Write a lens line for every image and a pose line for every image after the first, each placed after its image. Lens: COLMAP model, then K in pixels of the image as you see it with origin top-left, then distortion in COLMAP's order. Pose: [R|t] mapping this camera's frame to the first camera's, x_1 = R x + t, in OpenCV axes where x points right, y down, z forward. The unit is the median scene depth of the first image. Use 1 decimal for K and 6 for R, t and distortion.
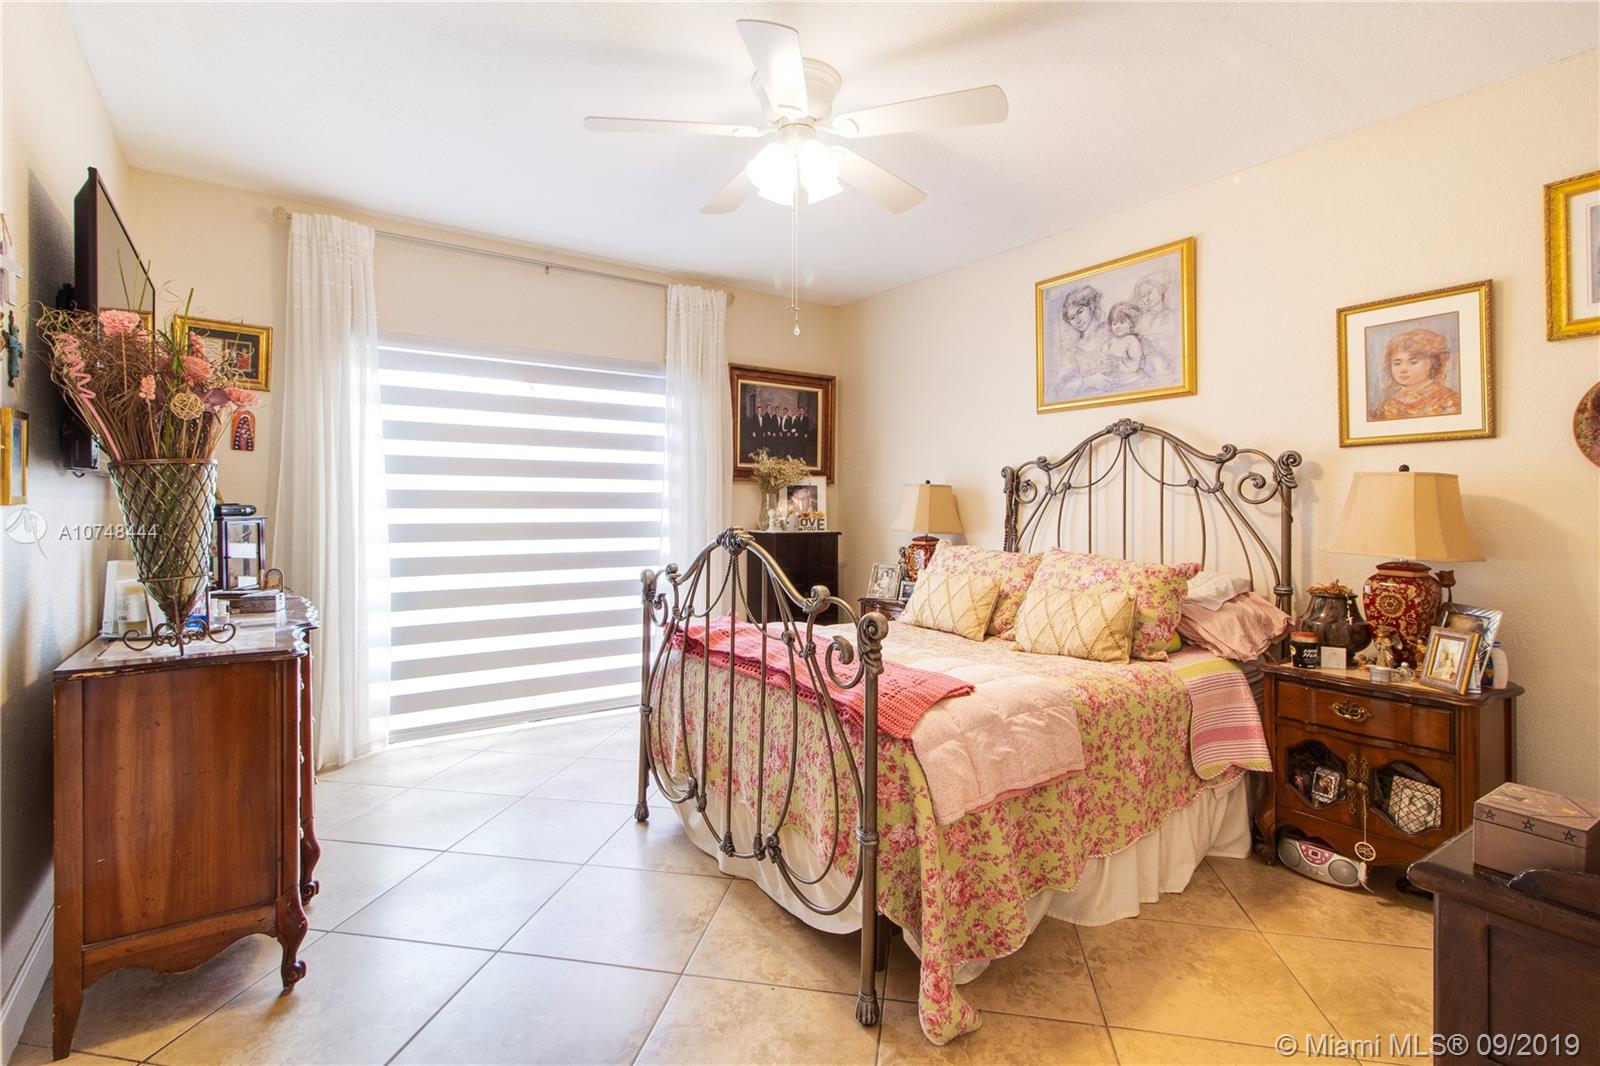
lens RADIAL K [[766.1, 0, 796.2], [0, 766.1, 521.8], [0, 0, 1]] dist [0.005487, 0.002361]
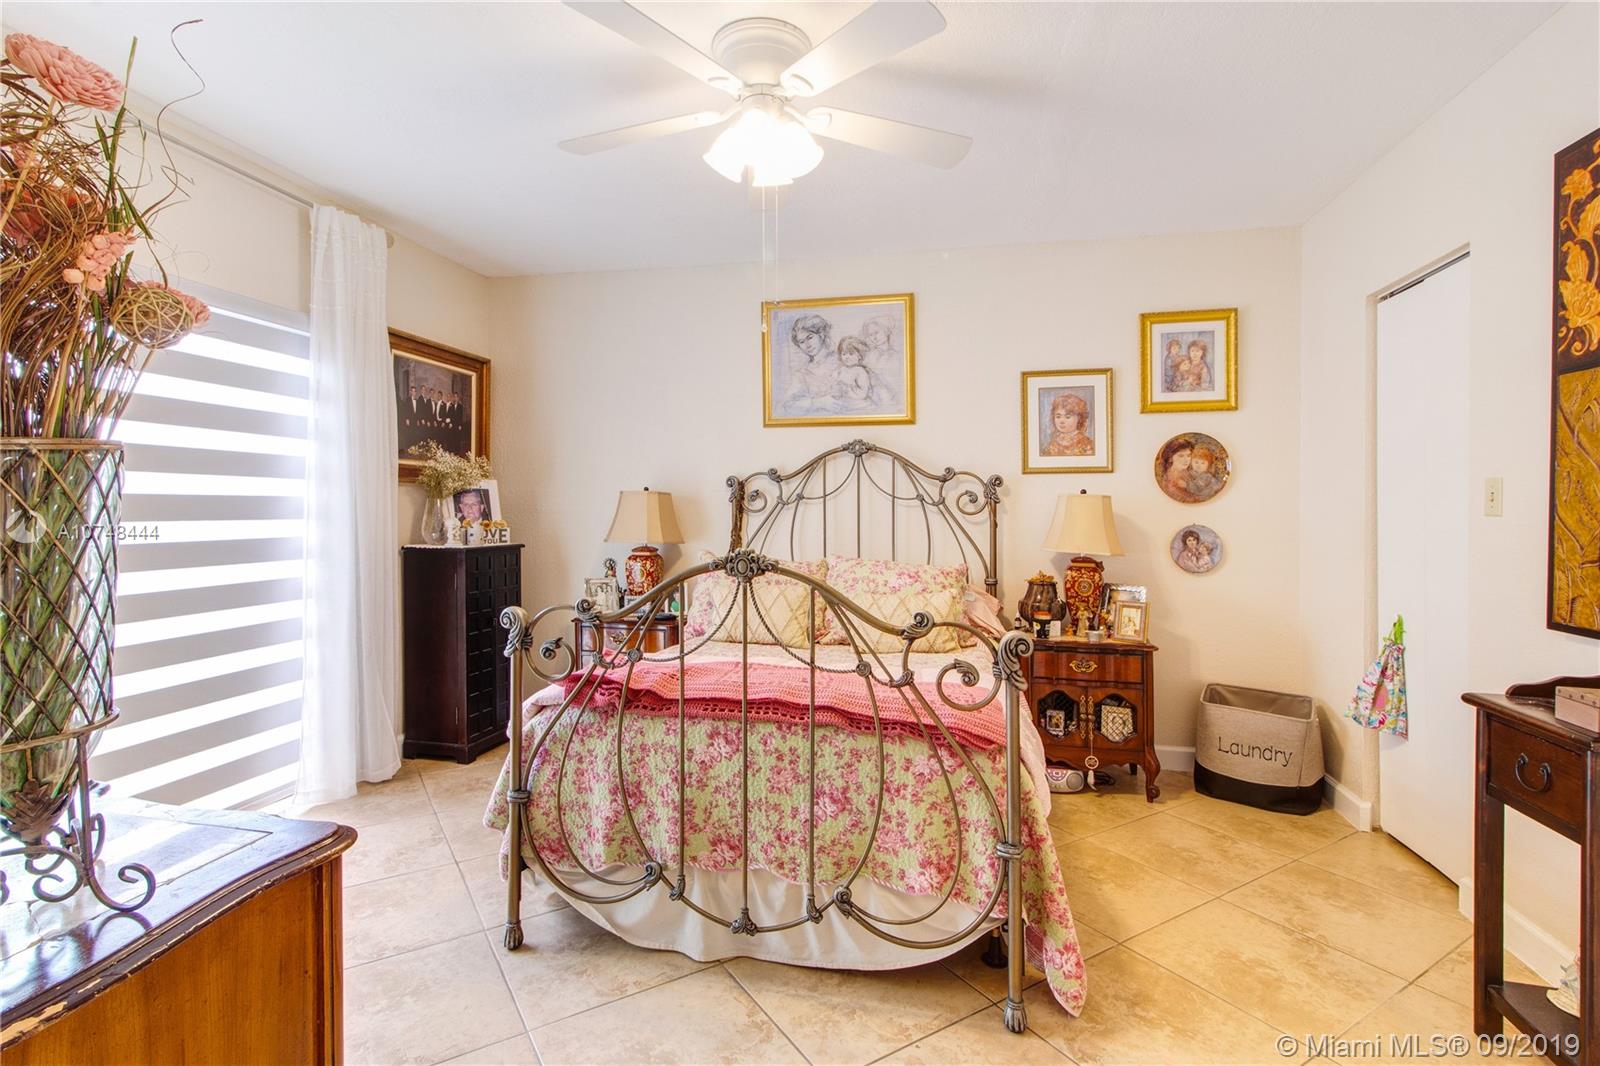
lens RADIAL K [[766.1, 0, 797.5], [0, 766.1, 523.2], [0, 0, 1]] dist [0.005487, 0.002361]
pose [[0.734913, -0.012272, 0.678050, -0.422880], [0.009329, 0.999925, 0.007987, -0.019974], [-0.678097, 0.000455, 0.734973, 0.228474]]
